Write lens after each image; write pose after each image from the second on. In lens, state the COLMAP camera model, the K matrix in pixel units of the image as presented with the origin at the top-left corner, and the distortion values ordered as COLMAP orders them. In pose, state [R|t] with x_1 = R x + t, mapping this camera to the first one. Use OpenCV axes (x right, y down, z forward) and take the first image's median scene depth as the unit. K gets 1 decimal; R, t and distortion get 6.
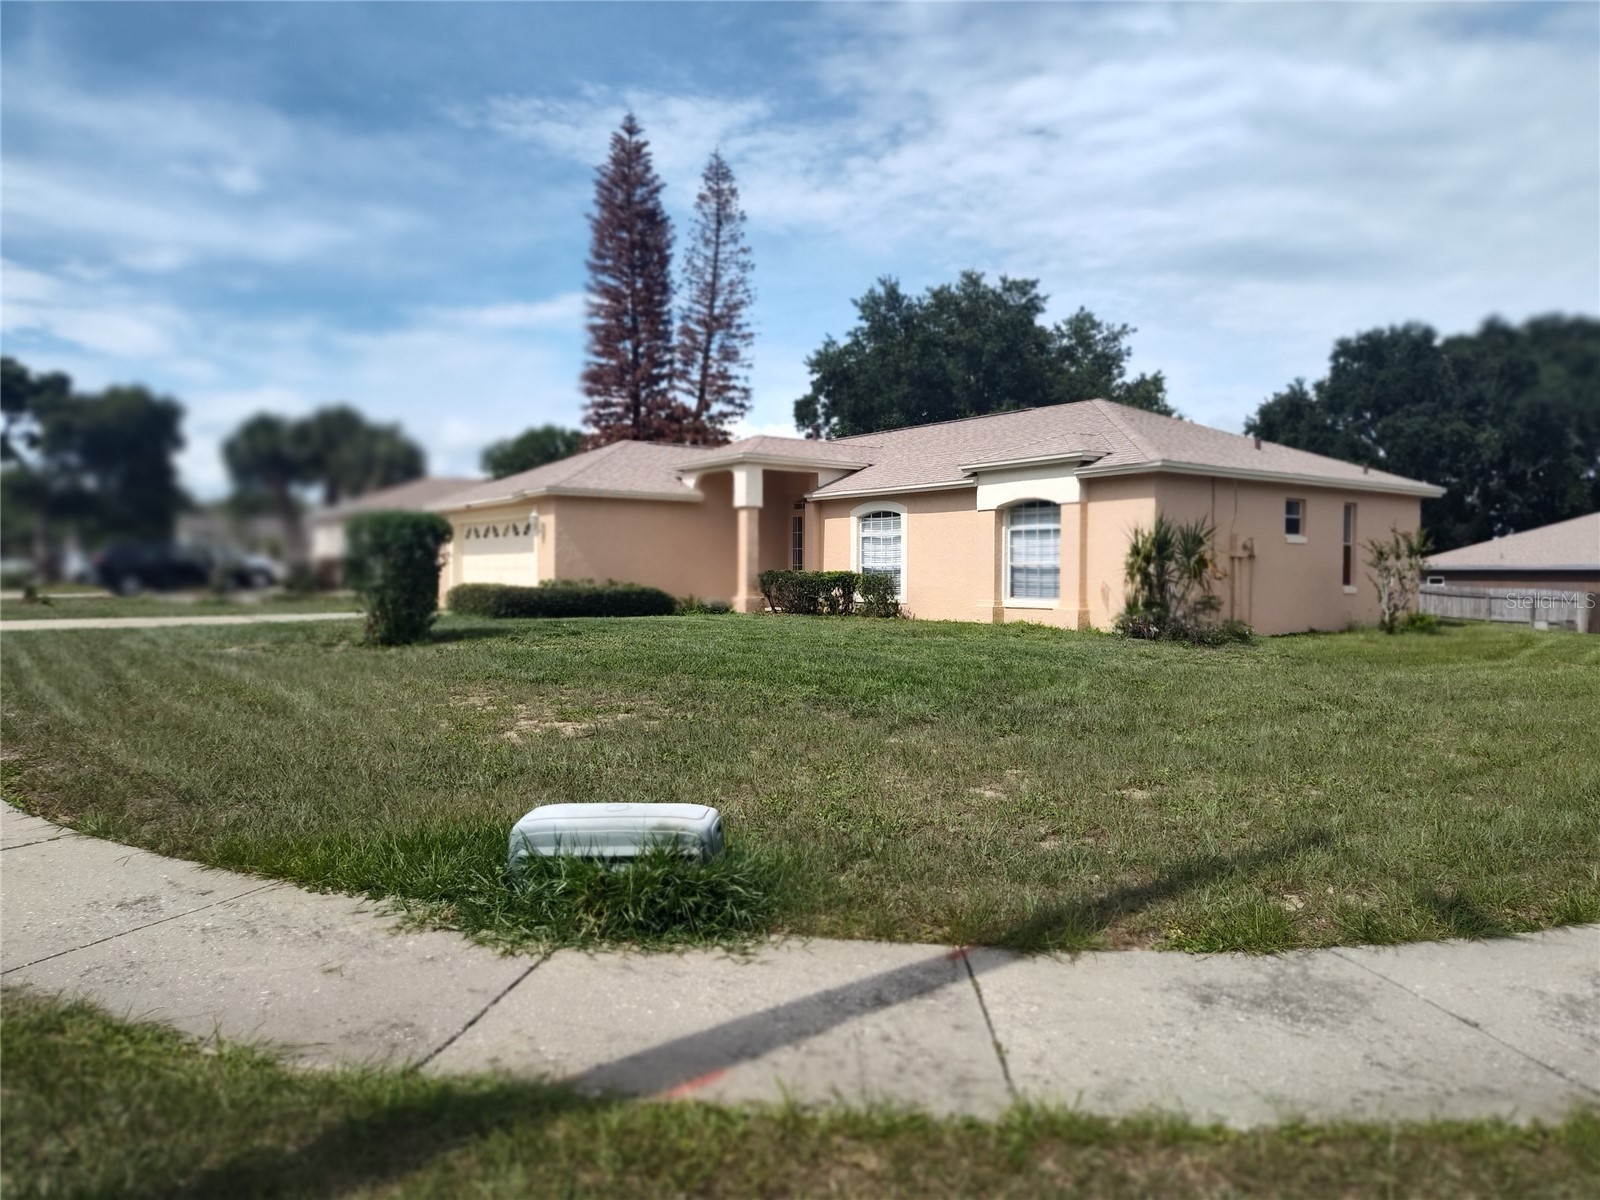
lens RADIAL K [[1083.2, 0, 800.0], [0, 1083.2, 600.0], [0, 0, 1]] dist [0.023967, -0.002921]
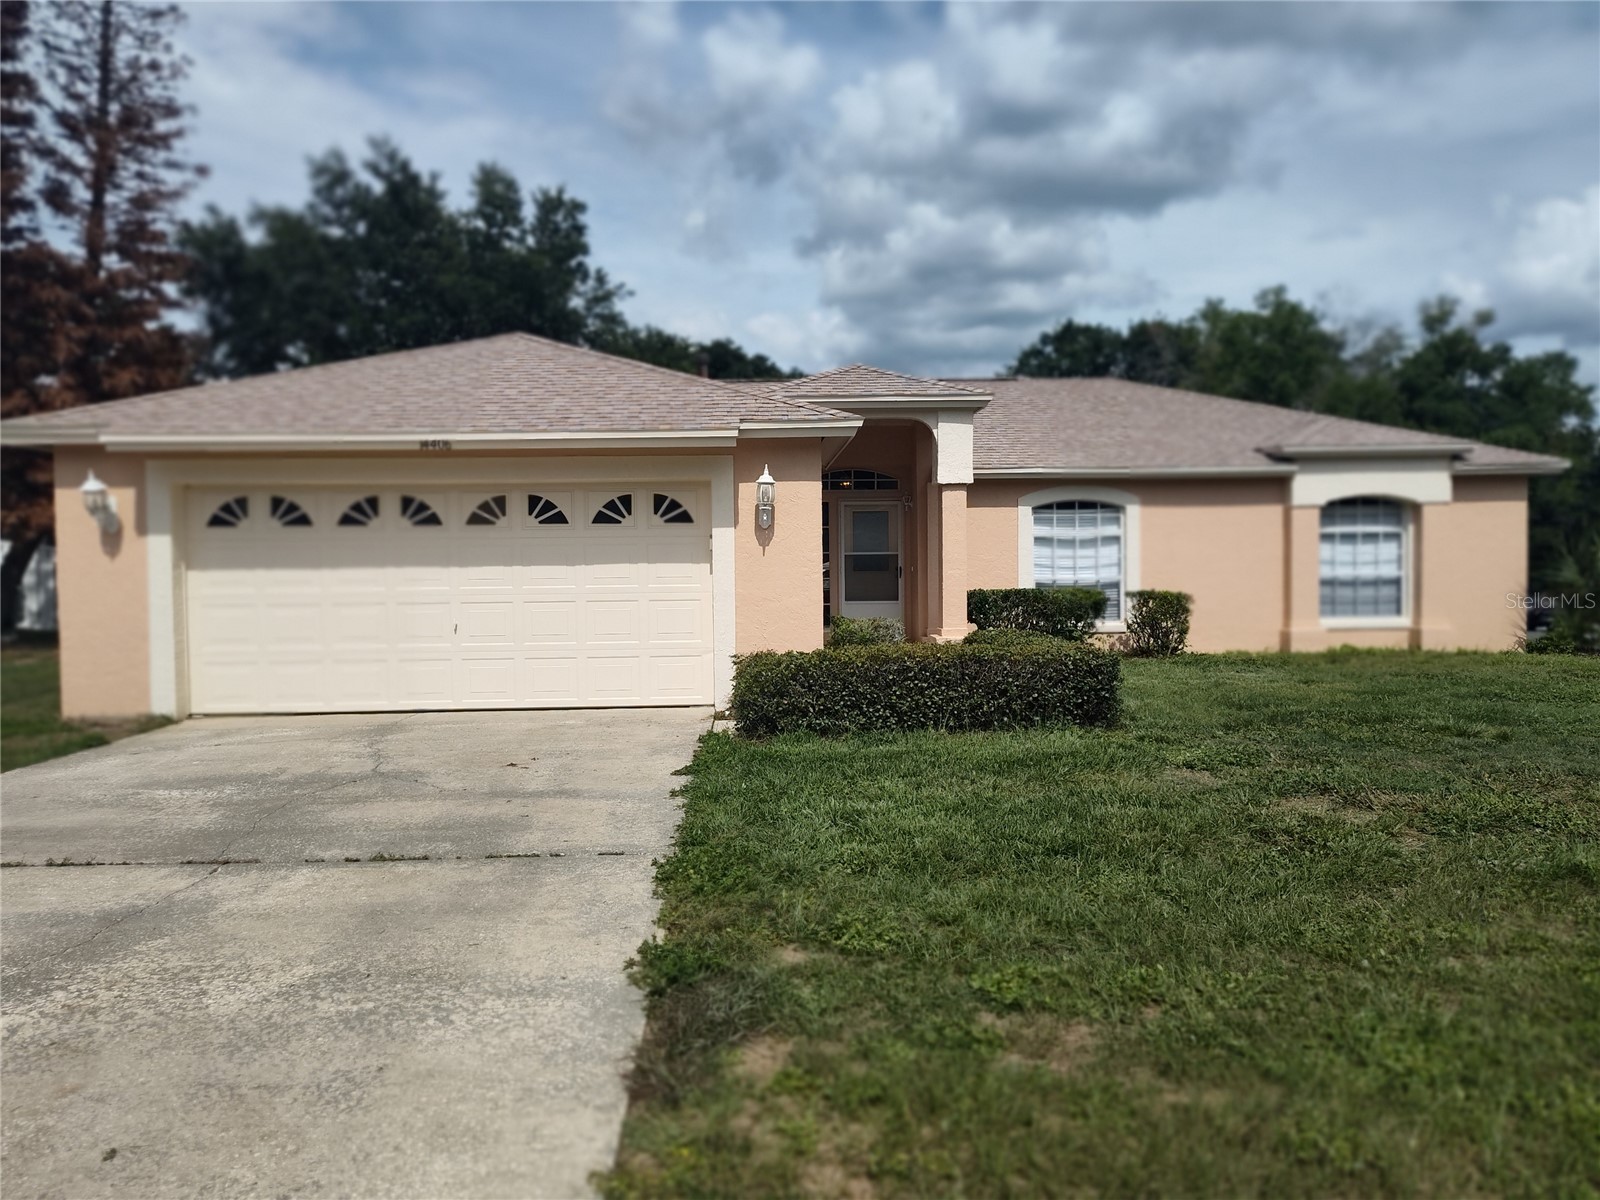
lens RADIAL K [[1083.2, 0, 800.0], [0, 1083.2, 600.0], [0, 0, 1]] dist [0.023967, -0.002921]
pose [[0.571295, -0.037099, 0.819906, -0.700878], [0.032521, 0.999217, 0.022553, -0.045838], [-0.820100, 0.013780, 0.572054, 0.865242]]
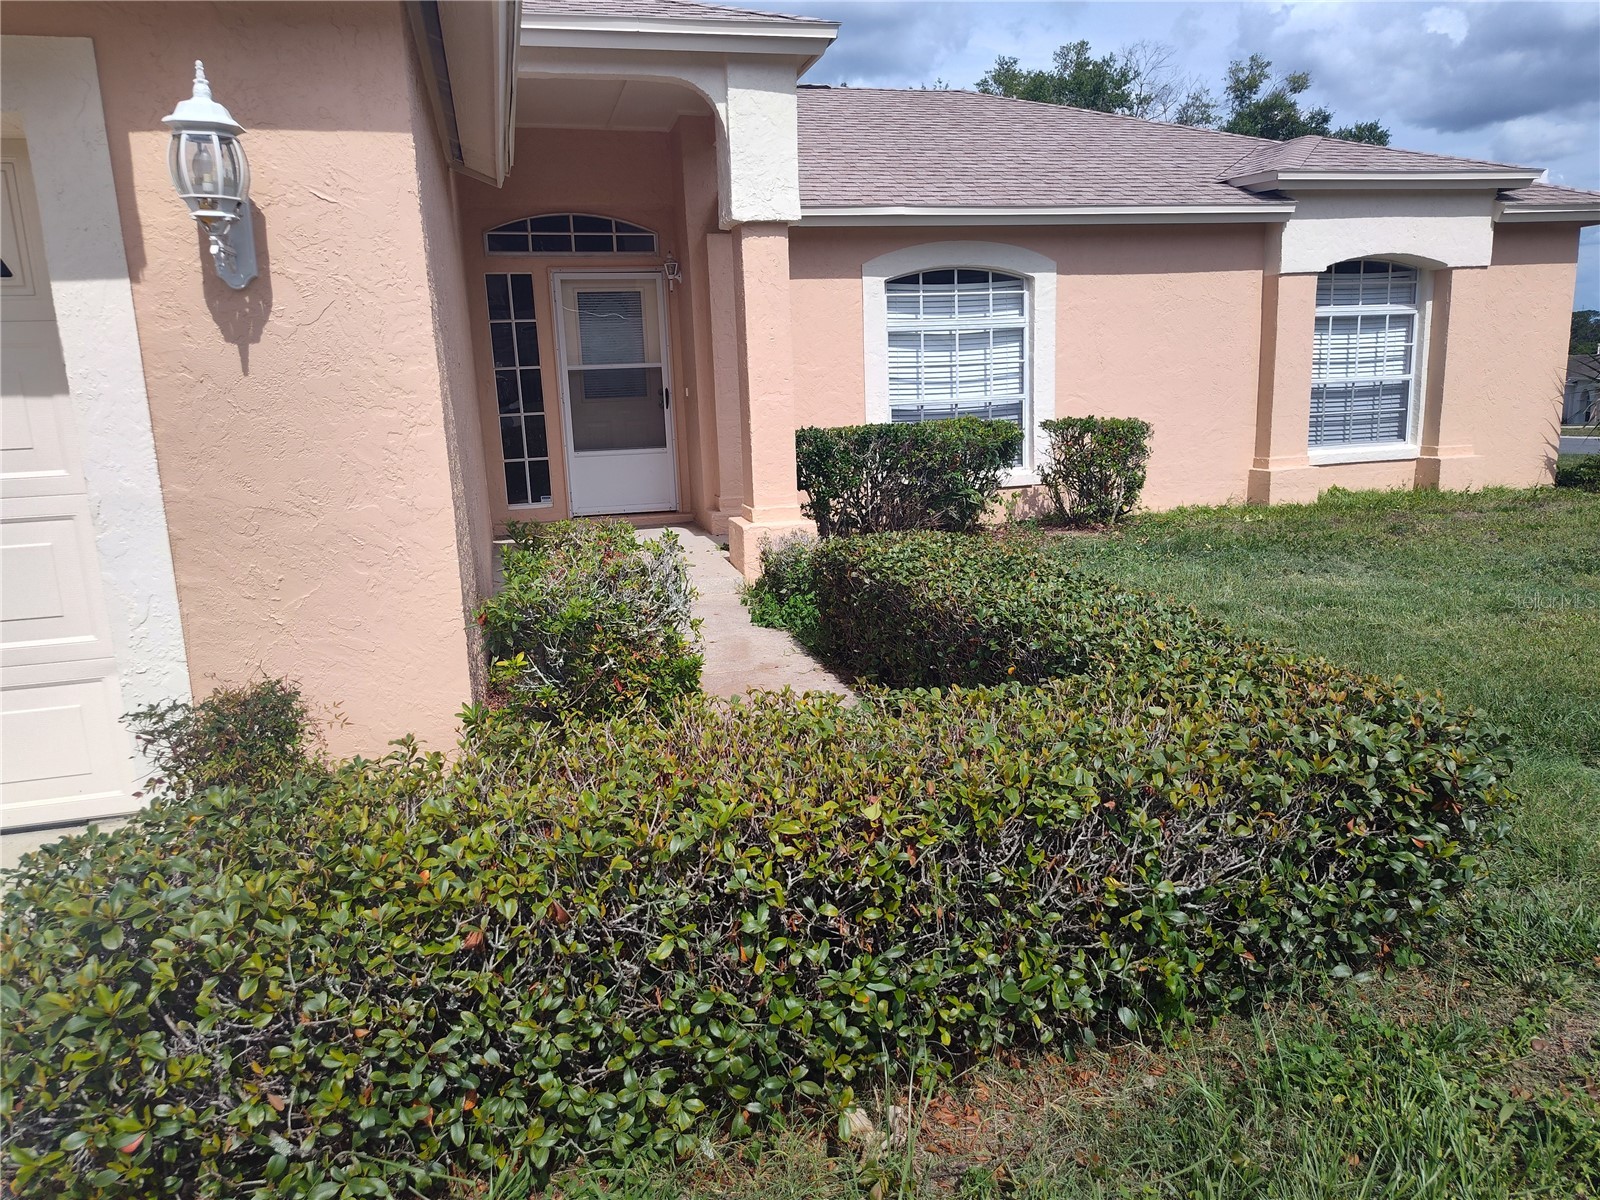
lens RADIAL K [[1083.2, 0, 800.0], [0, 1083.2, 600.0], [0, 0, 1]] dist [0.023967, -0.002921]
pose [[0.382137, -0.206348, 0.900773, -0.407966], [0.059977, 0.978234, 0.198648, -0.050475], [-0.922157, -0.021885, 0.386196, 1.032599]]
